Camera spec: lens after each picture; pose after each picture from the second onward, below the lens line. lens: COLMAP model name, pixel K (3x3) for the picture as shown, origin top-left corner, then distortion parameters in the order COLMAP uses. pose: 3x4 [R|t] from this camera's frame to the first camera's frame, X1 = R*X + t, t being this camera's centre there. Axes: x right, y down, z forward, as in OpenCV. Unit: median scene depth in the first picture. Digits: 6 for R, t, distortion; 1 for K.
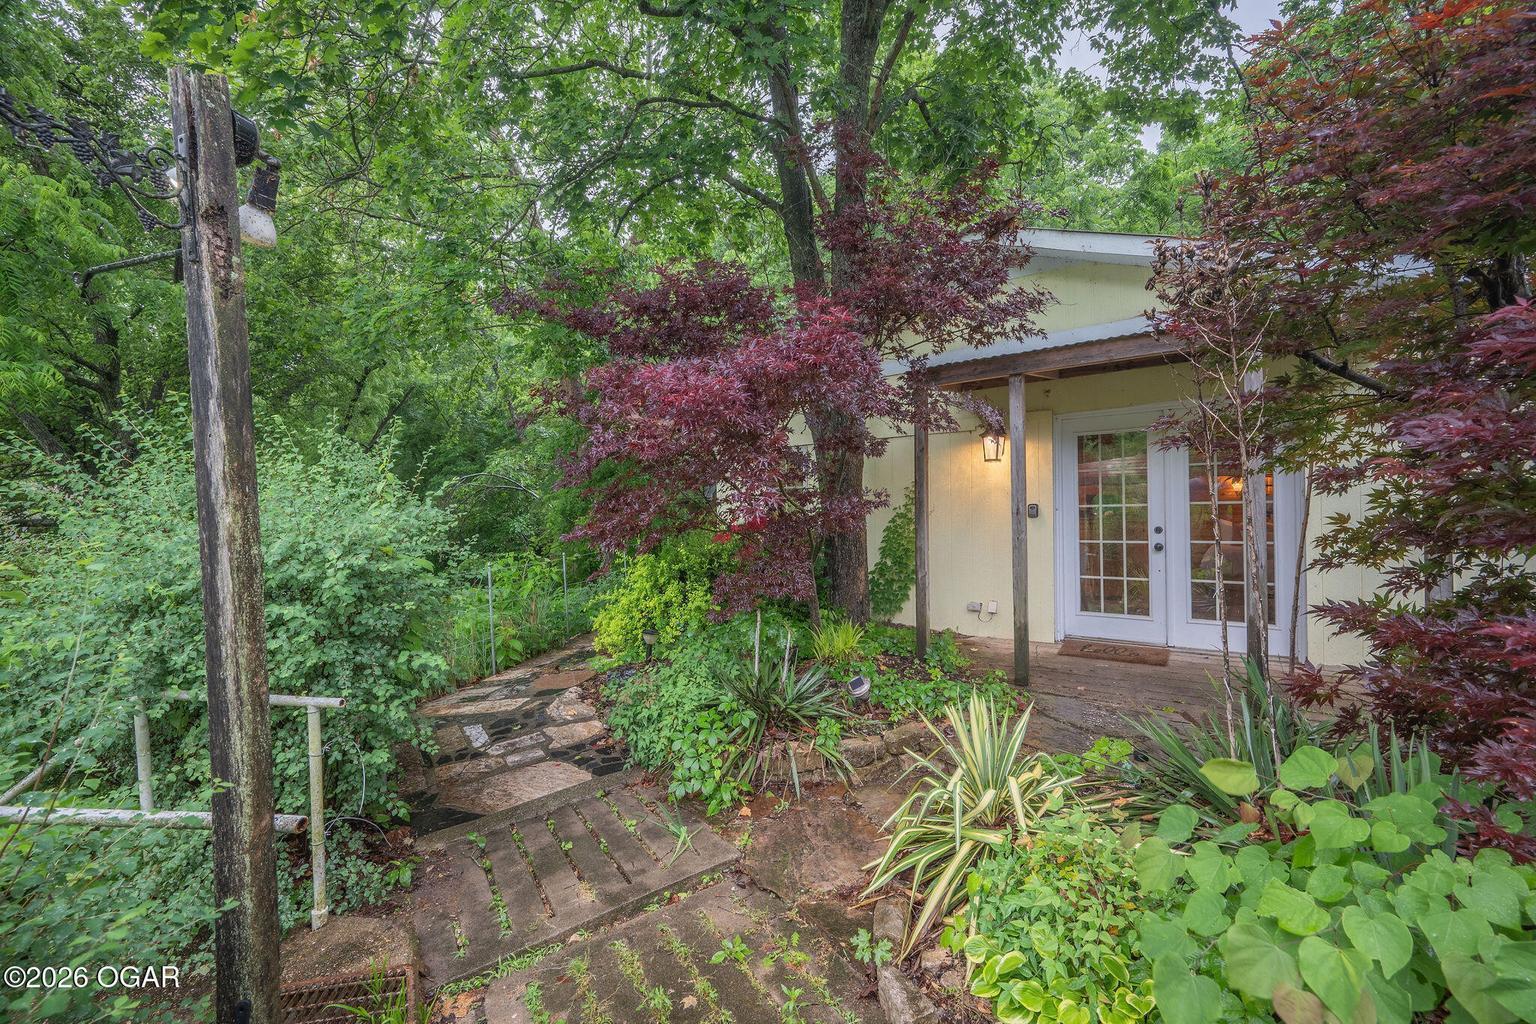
lens RADIAL K [[604.9, 0, 768.0], [0, 604.9, 512.0], [0, 0, 1]] dist [-0.000762, 0.000065]
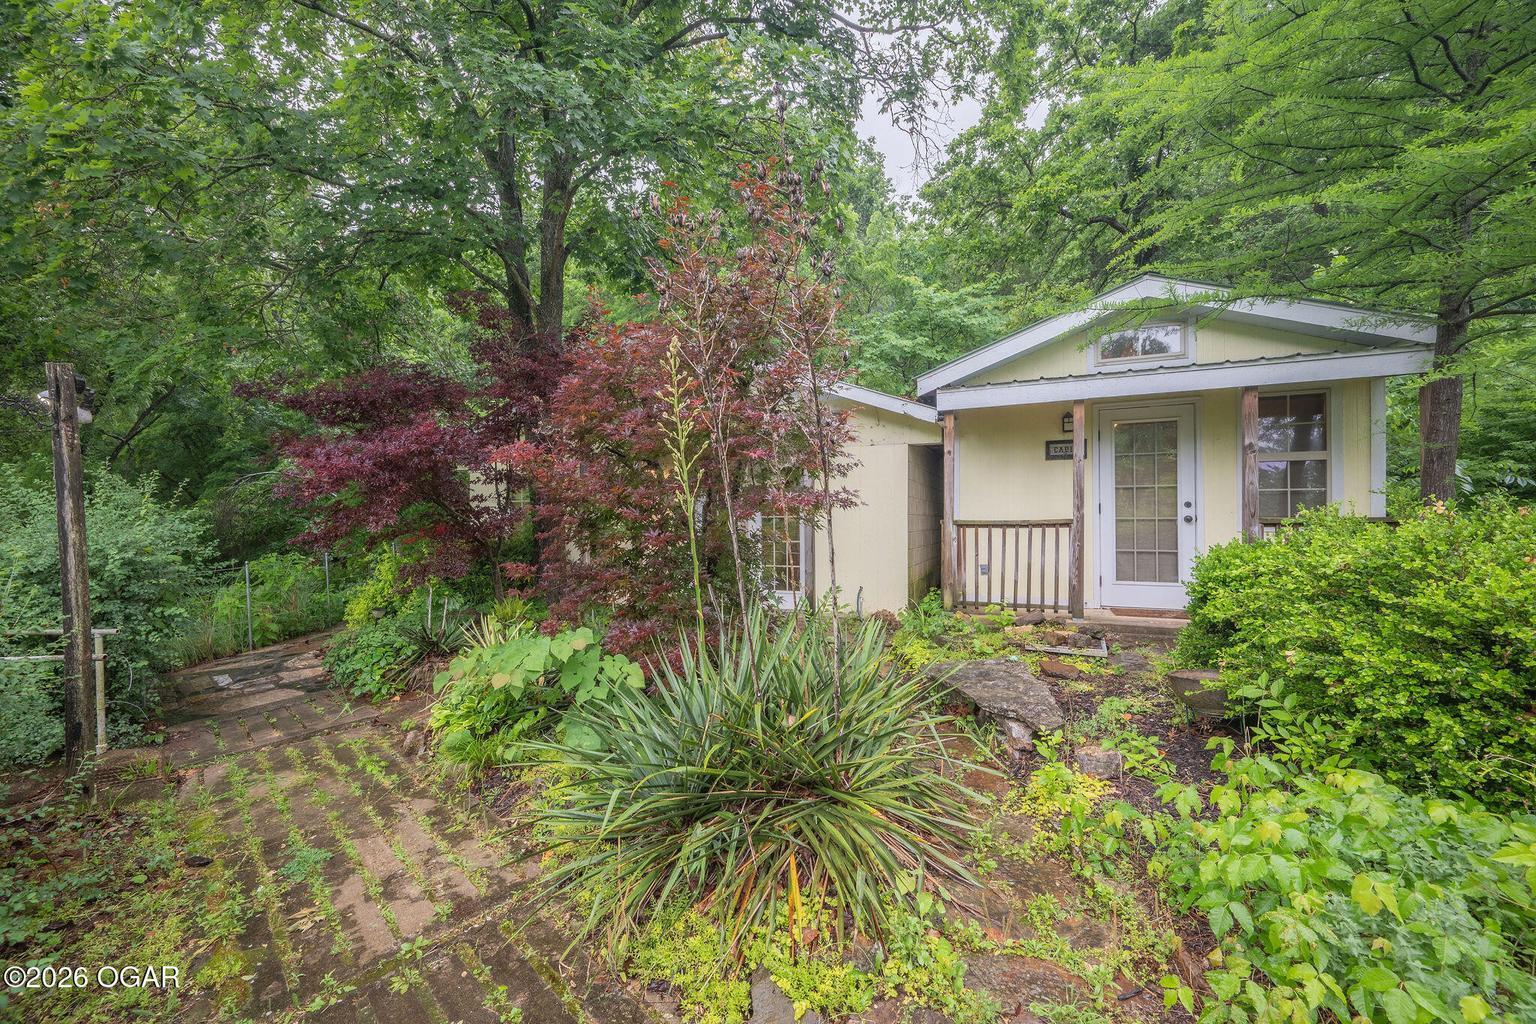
lens RADIAL K [[604.9, 0, 768.0], [0, 604.9, 512.0], [0, 0, 1]] dist [-0.000762, 0.000065]
pose [[0.972510, 0.005638, 0.232791, 0.690490], [-0.005445, 0.999984, -0.001473, -0.051381], [-0.232796, 0.000165, 0.972526, -1.090764]]
